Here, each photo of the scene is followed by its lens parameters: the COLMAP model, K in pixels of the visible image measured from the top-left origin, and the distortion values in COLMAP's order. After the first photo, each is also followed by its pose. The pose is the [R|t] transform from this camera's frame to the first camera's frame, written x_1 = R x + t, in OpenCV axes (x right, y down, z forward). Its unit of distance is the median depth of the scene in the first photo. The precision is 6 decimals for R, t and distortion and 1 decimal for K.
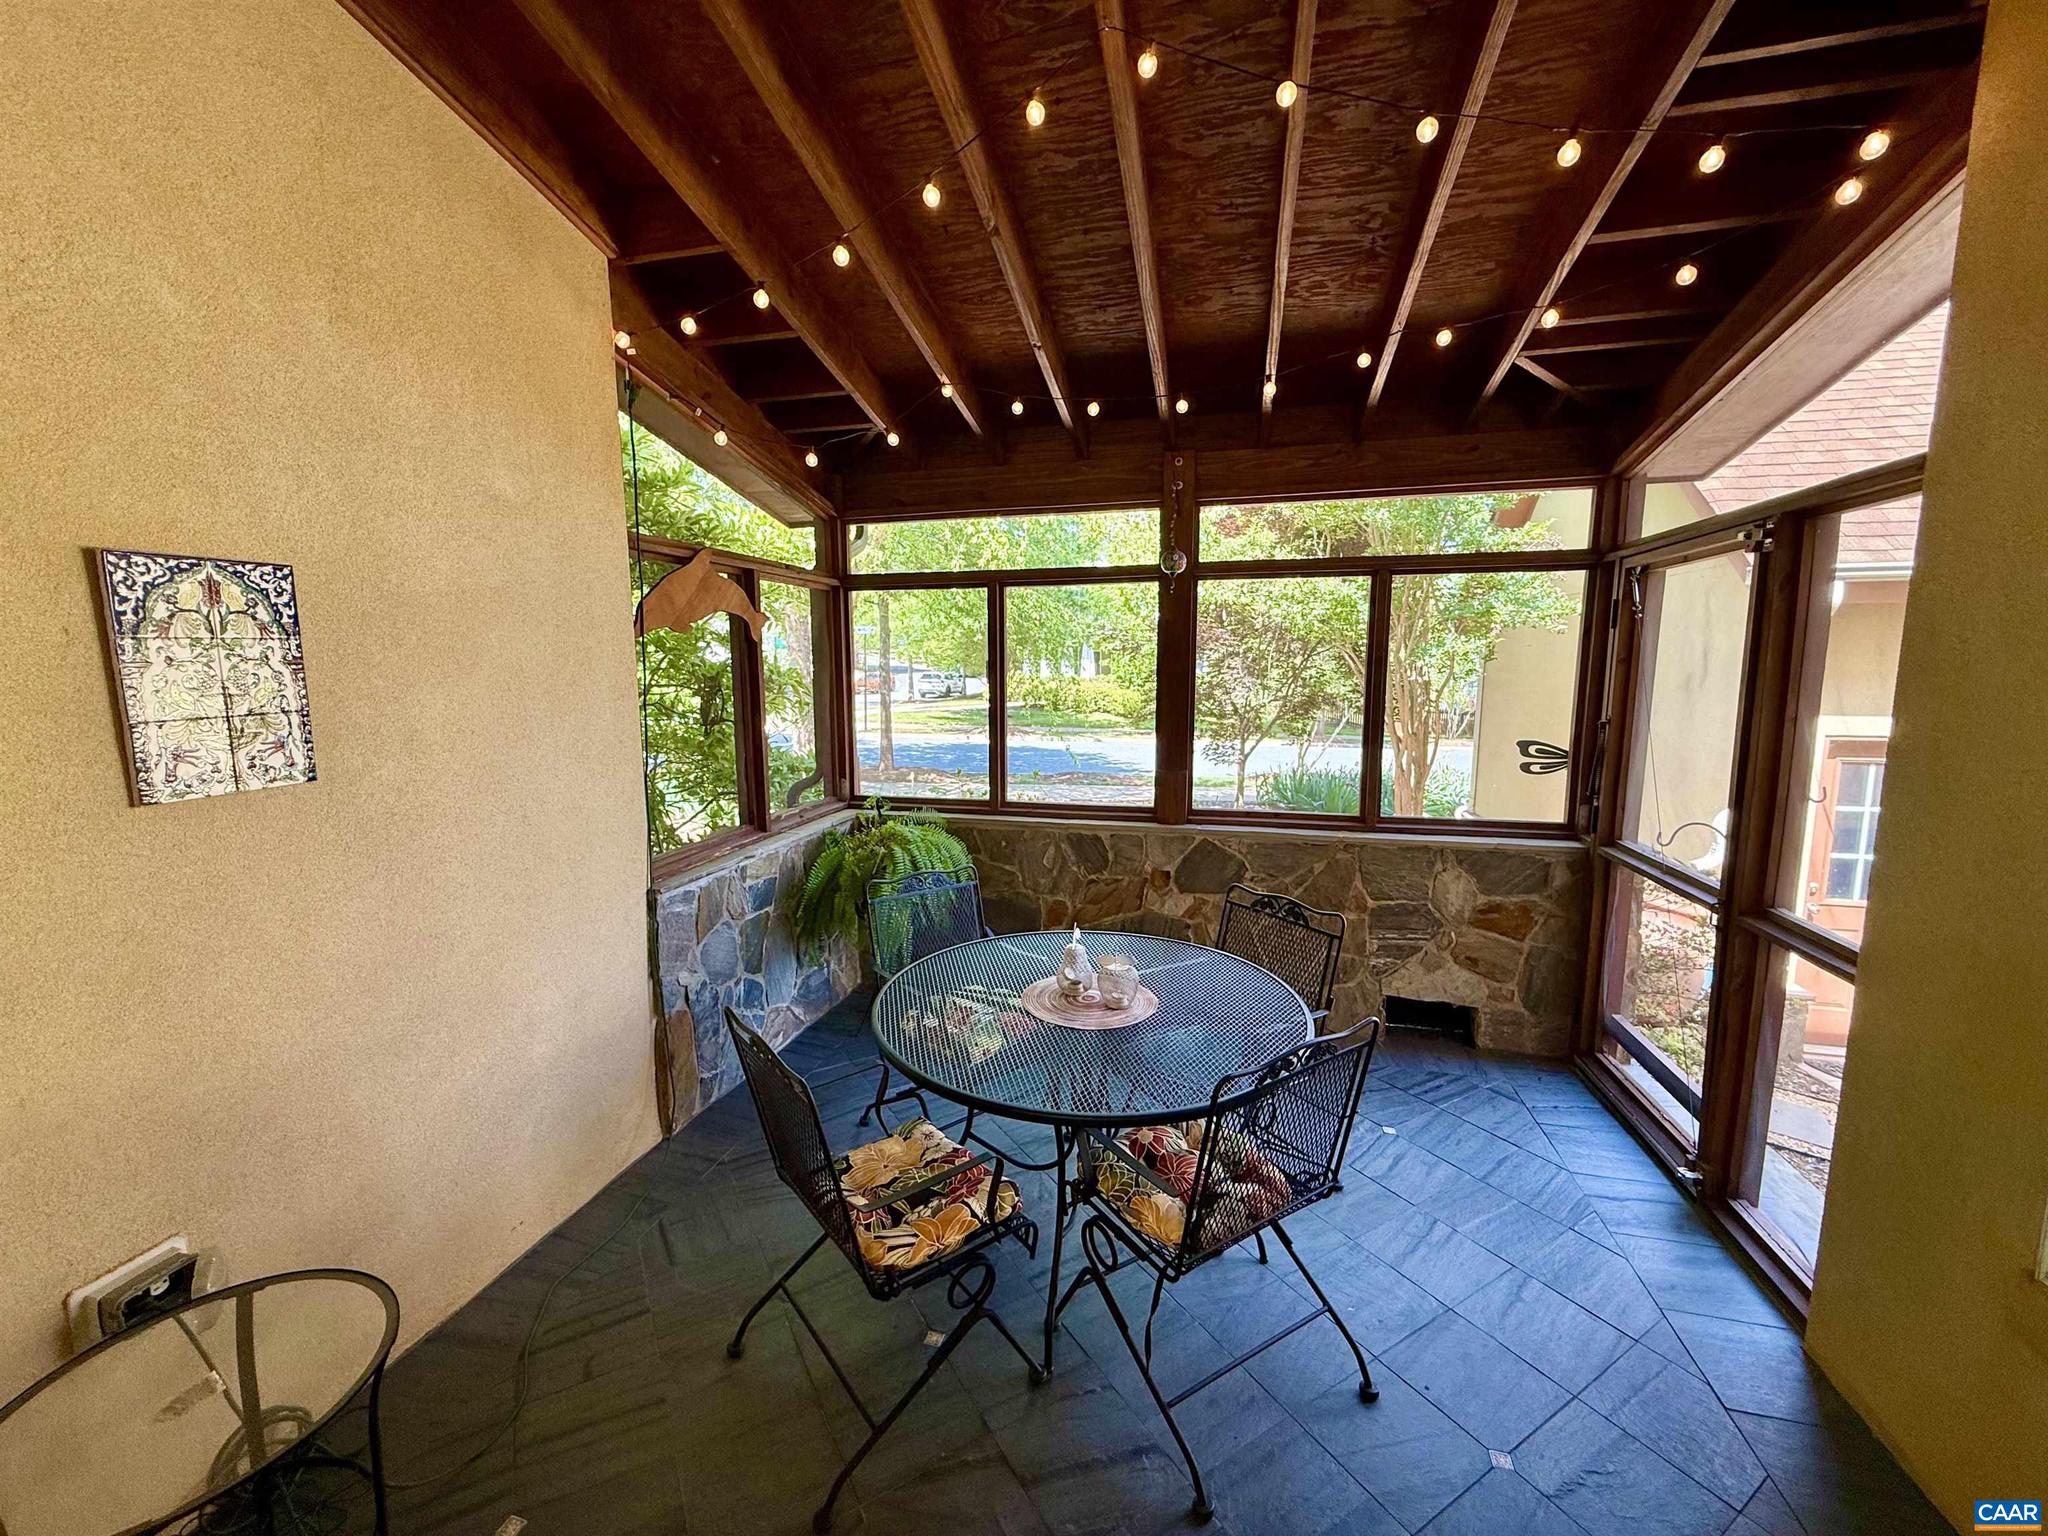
lens RADIAL K [[813.3, 0, 1024.0], [0, 813.3, 768.0], [0, 0, 1]] dist [0.000249, -0.000075]
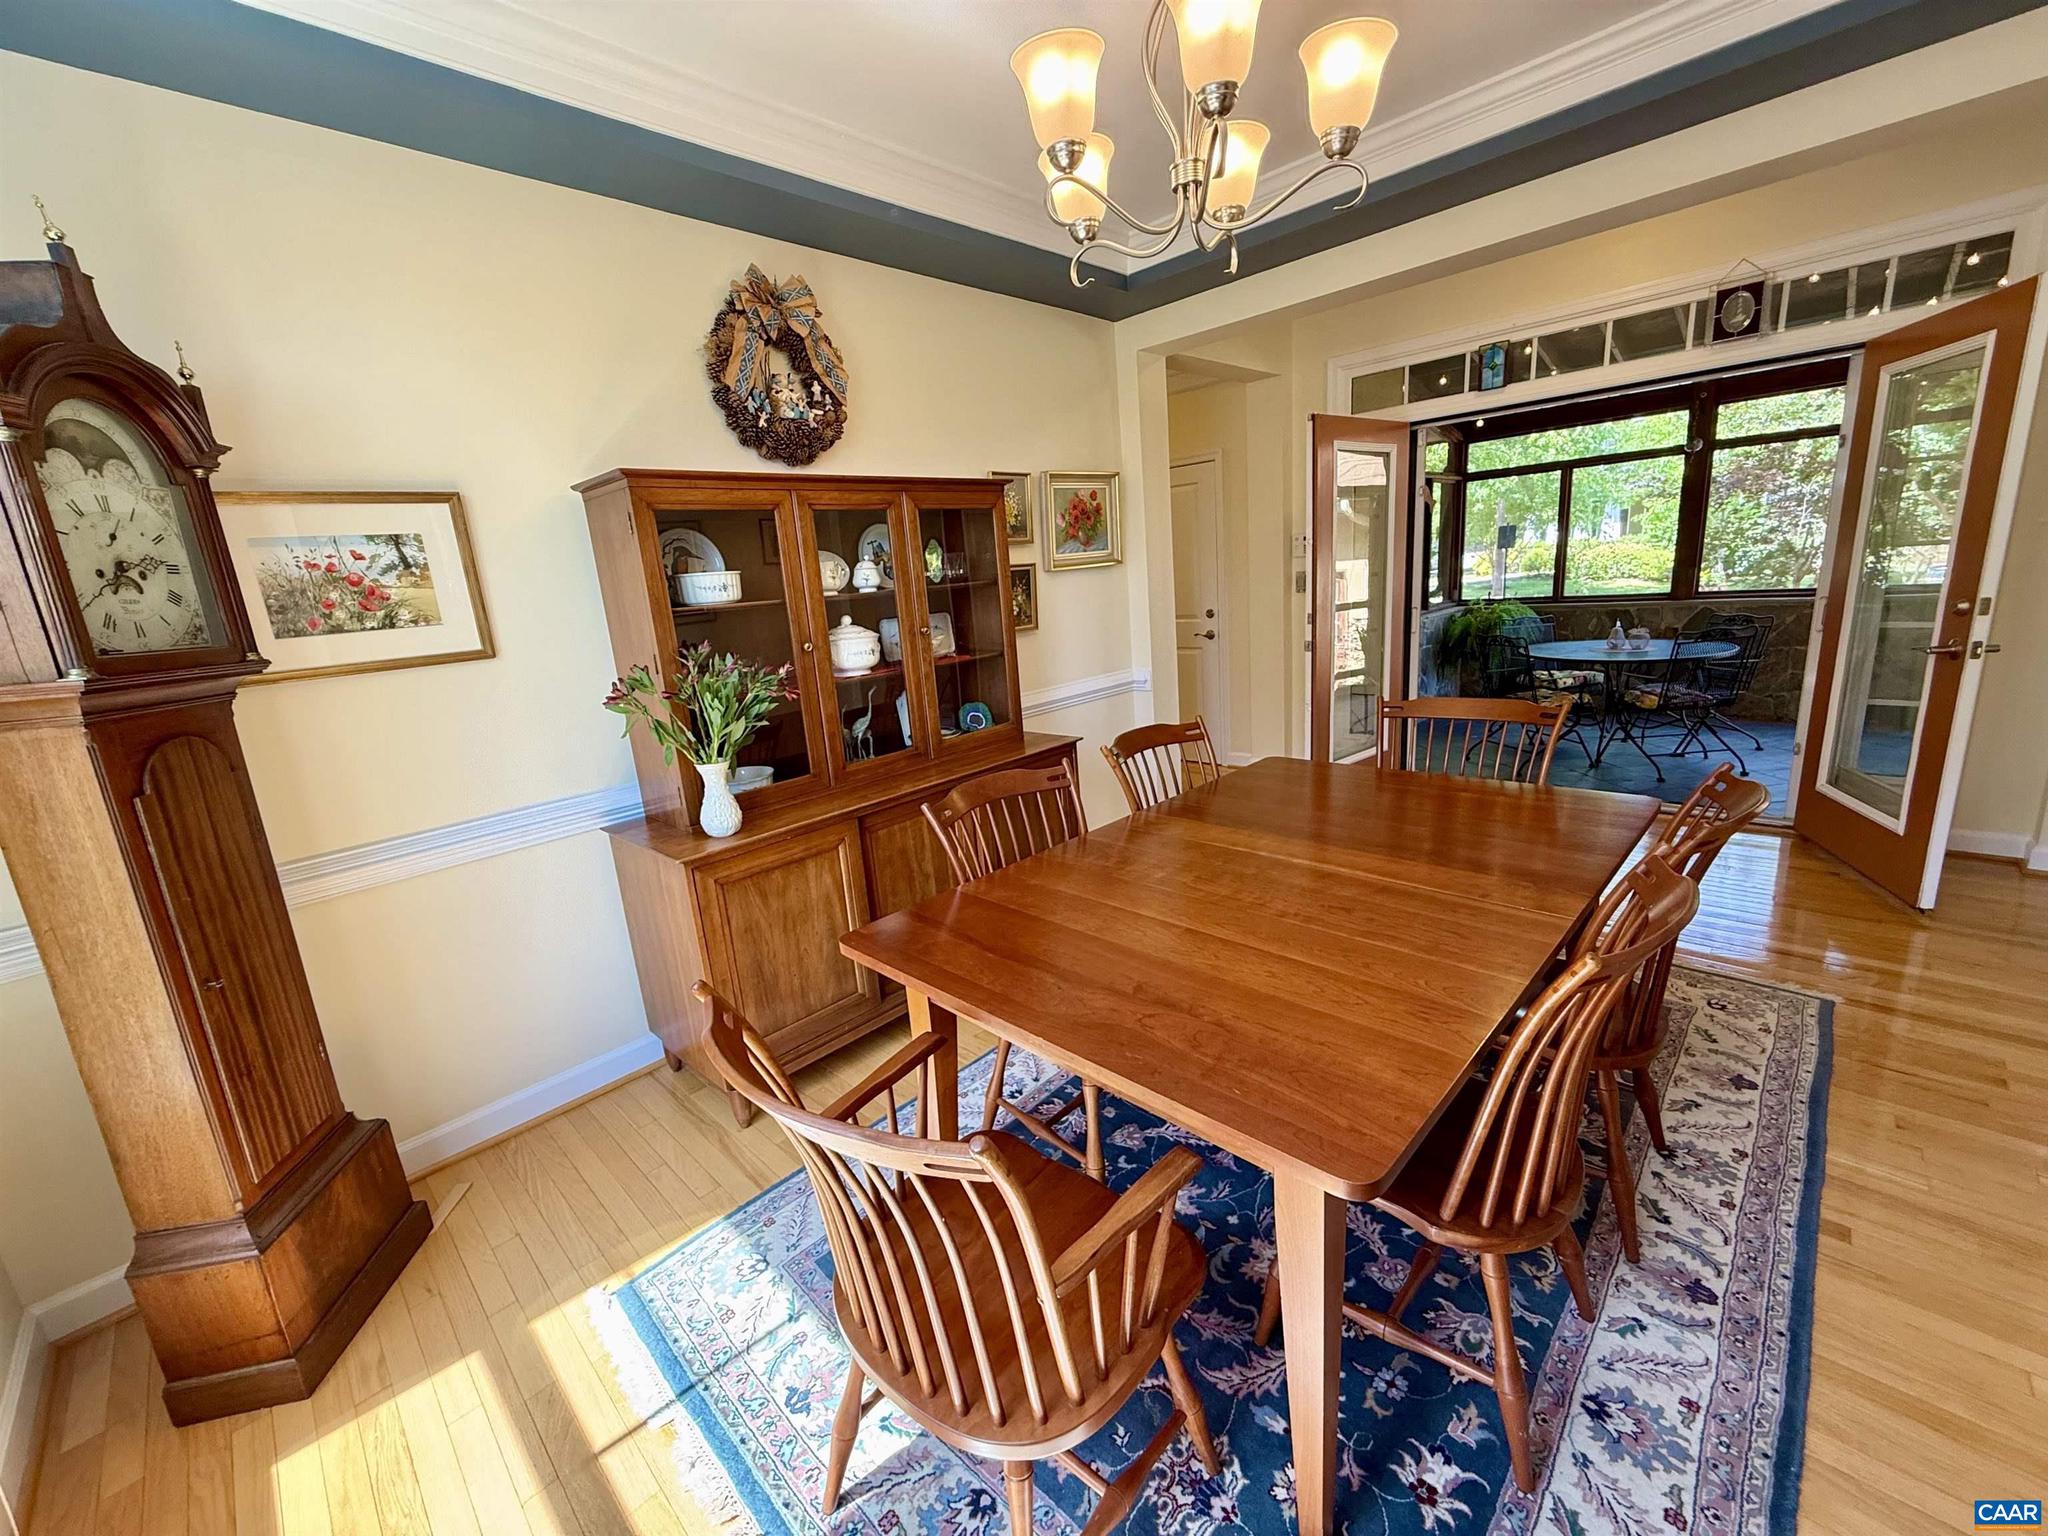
lens RADIAL K [[813.3, 0, 1024.0], [0, 813.3, 768.0], [0, 0, 1]] dist [0.000249, -0.000075]
pose [[0.862313, 0.053578, -0.503532, -0.131320], [0.011291, 0.992105, 0.124900, 0.188618], [0.506249, -0.113389, 0.854901, -1.202211]]
